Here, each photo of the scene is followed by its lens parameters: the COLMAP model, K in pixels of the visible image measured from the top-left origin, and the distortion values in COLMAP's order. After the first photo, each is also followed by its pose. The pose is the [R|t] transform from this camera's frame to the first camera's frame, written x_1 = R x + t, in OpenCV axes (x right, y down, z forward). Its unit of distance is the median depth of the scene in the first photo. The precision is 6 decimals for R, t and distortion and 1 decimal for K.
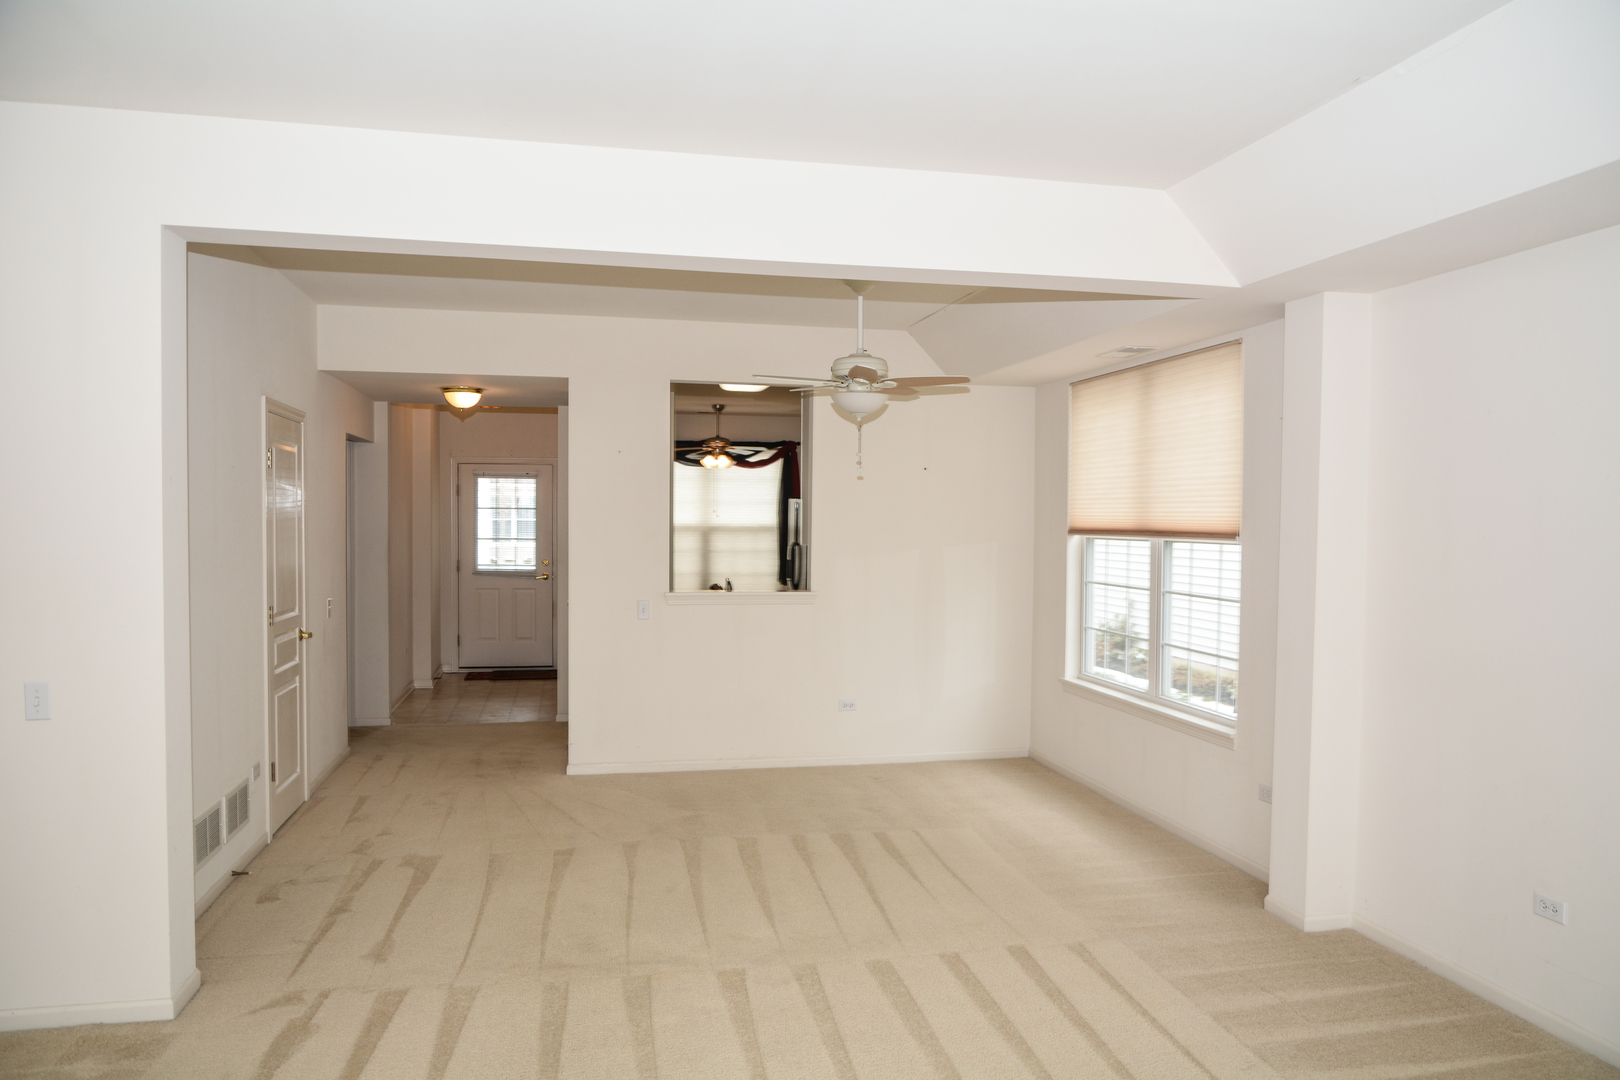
lens RADIAL K [[1129.7, 0, 810.0], [0, 1129.7, 540.0], [0, 0, 1]] dist [-0.030466, 0.003094]
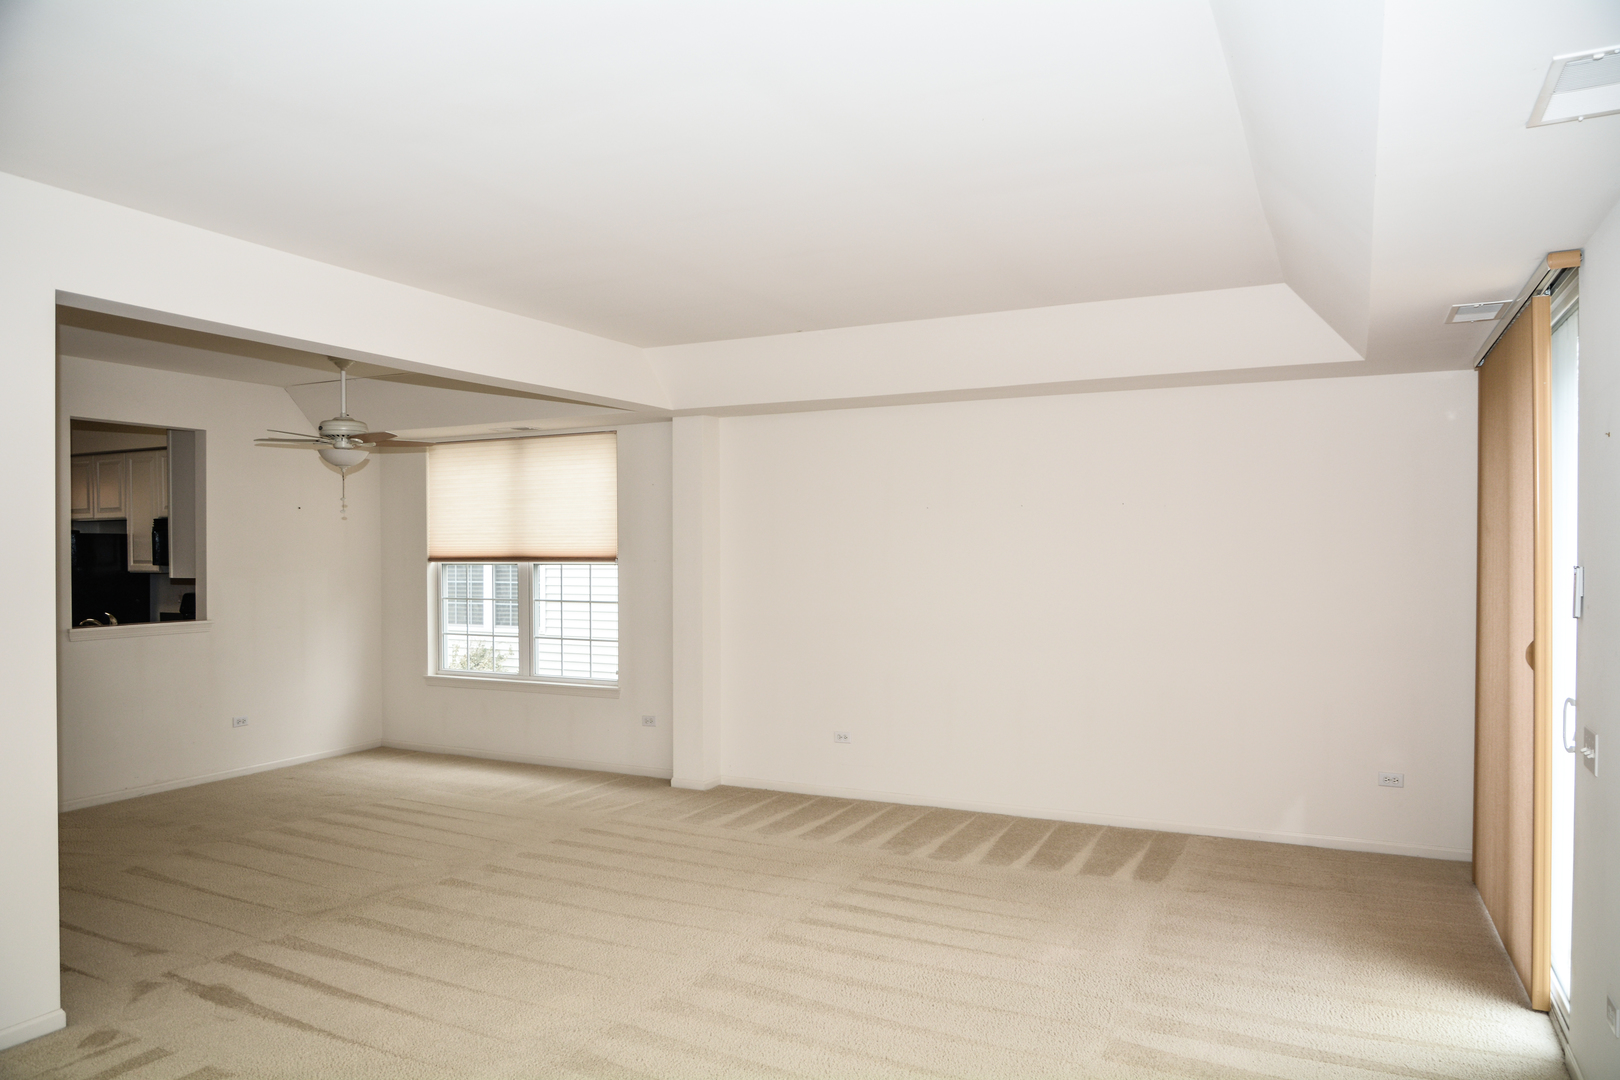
lens RADIAL K [[1129.7, 0, 810.0], [0, 1129.7, 540.0], [0, 0, 1]] dist [-0.030466, 0.003094]
pose [[0.627954, -0.009948, 0.778187, -0.640872], [0.026546, 0.999610, -0.008643, -0.009212], [-0.777798, 0.026085, 0.627973, -0.170144]]
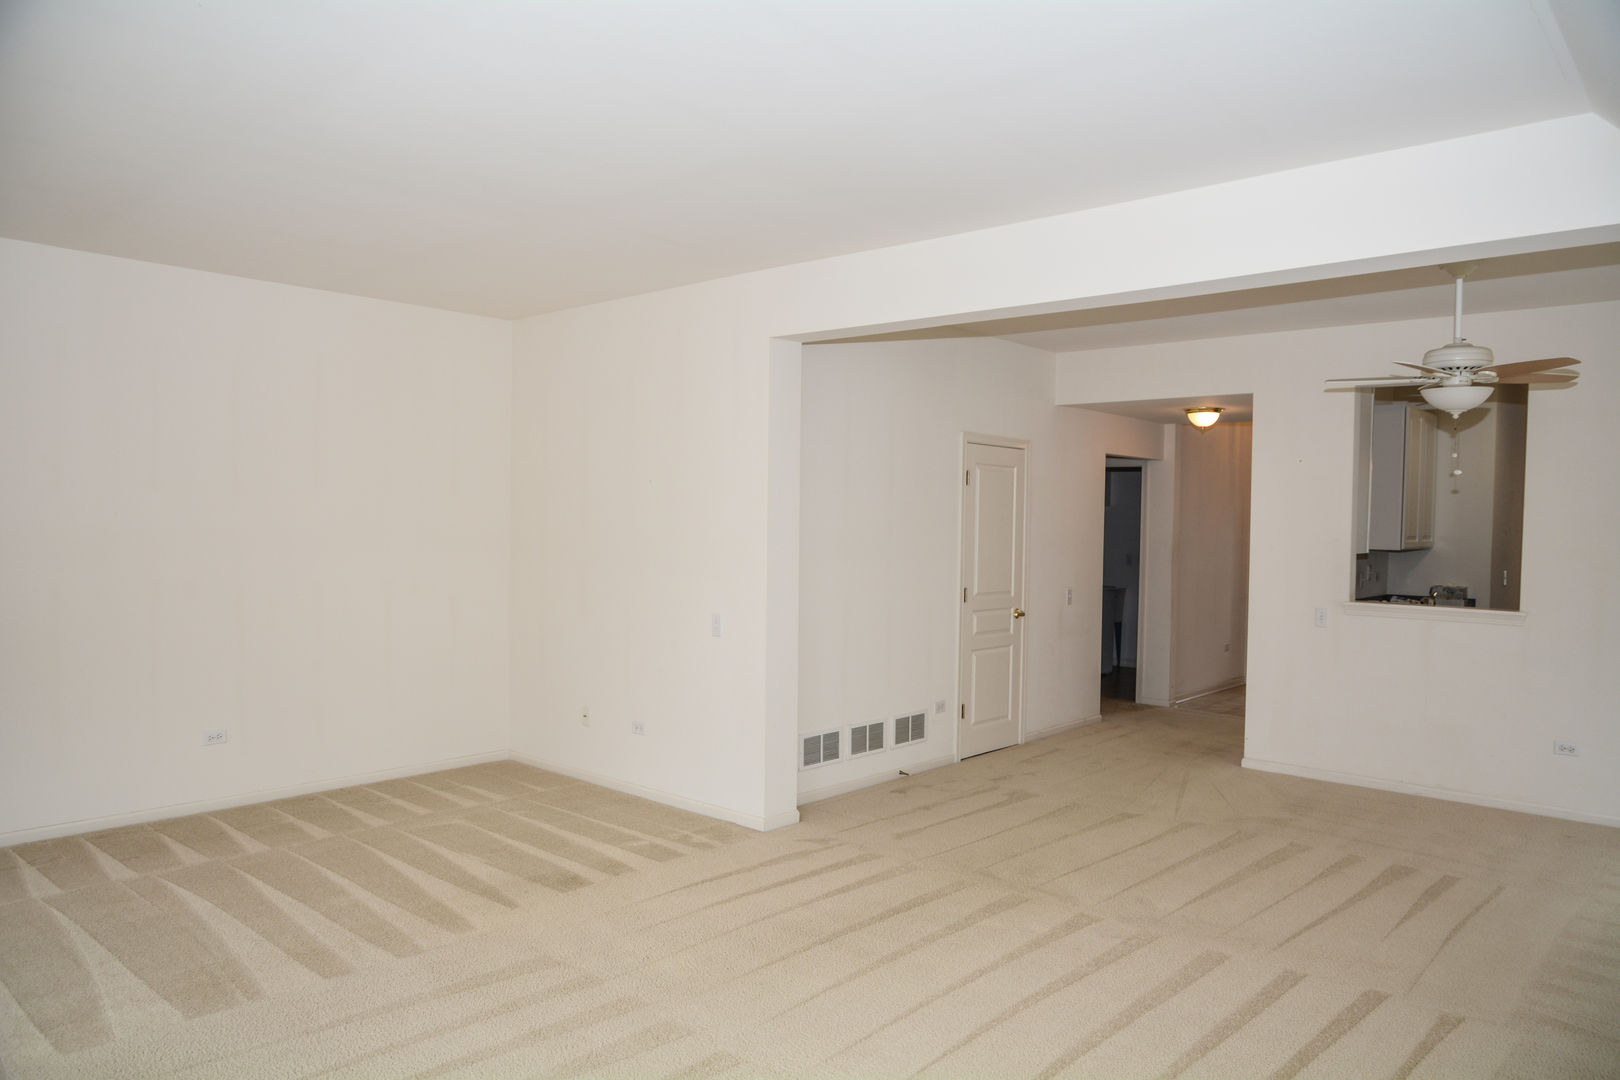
lens RADIAL K [[1082.5, 0, 810.0], [0, 1082.5, 540.0], [0, 0, 1]] dist [-0.021094, -0.001087]
pose [[0.594737, 0.018342, -0.803711, 0.469731], [-0.029146, 0.999574, 0.001244, 0.006784], [0.803392, 0.022685, 0.595019, 0.084702]]
